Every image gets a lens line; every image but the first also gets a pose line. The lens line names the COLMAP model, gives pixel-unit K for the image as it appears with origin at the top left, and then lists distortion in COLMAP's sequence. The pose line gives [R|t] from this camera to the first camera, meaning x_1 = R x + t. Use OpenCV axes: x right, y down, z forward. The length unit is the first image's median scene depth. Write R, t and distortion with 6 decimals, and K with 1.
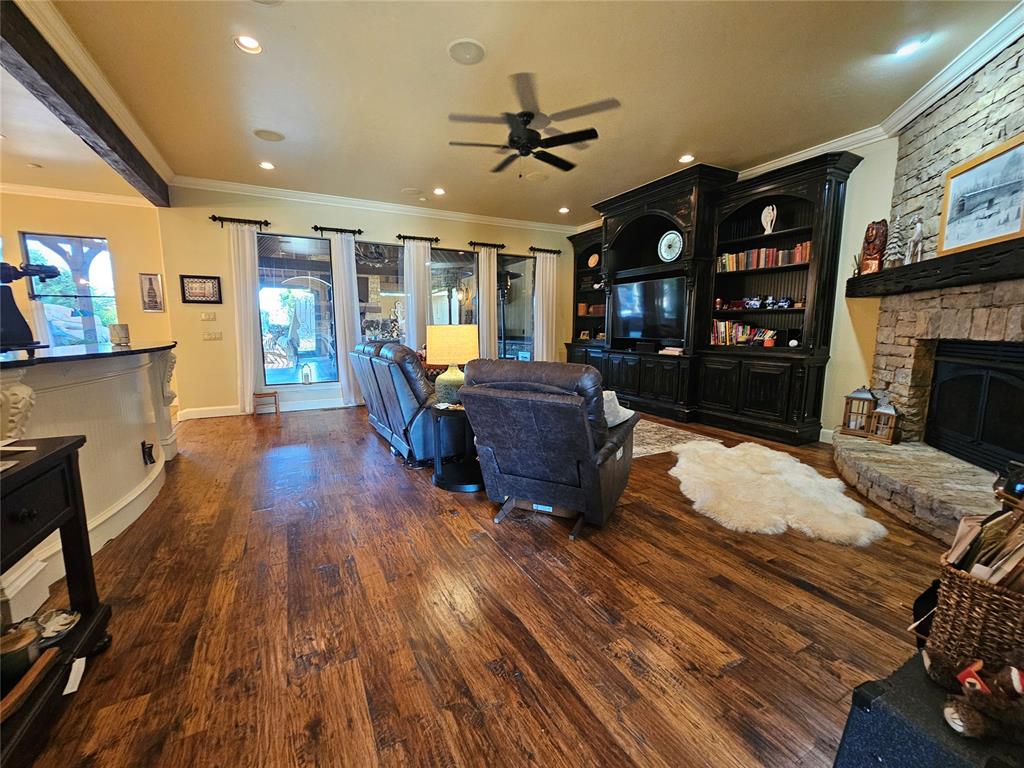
lens RADIAL K [[417.9, 0, 512.0], [0, 417.9, 384.0], [0, 0, 1]] dist [0.000079, 0.000013]
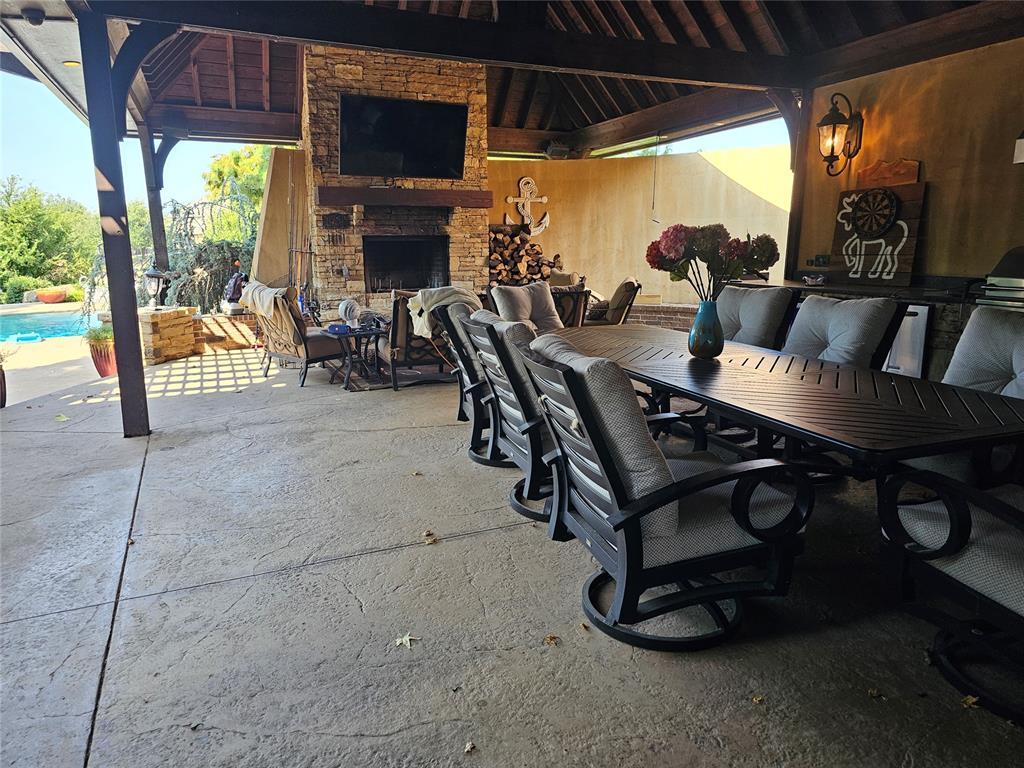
lens RADIAL K [[689.3, 0, 502.7], [0, 689.3, 380.5], [0, 0, 1]] dist [0.056483, -0.050082]
pose [[0.996278, 0.010102, -0.085608, -0.253405], [-0.004176, 0.997599, 0.069124, -0.061354], [0.086100, -0.068509, 0.993928, 0.389882]]
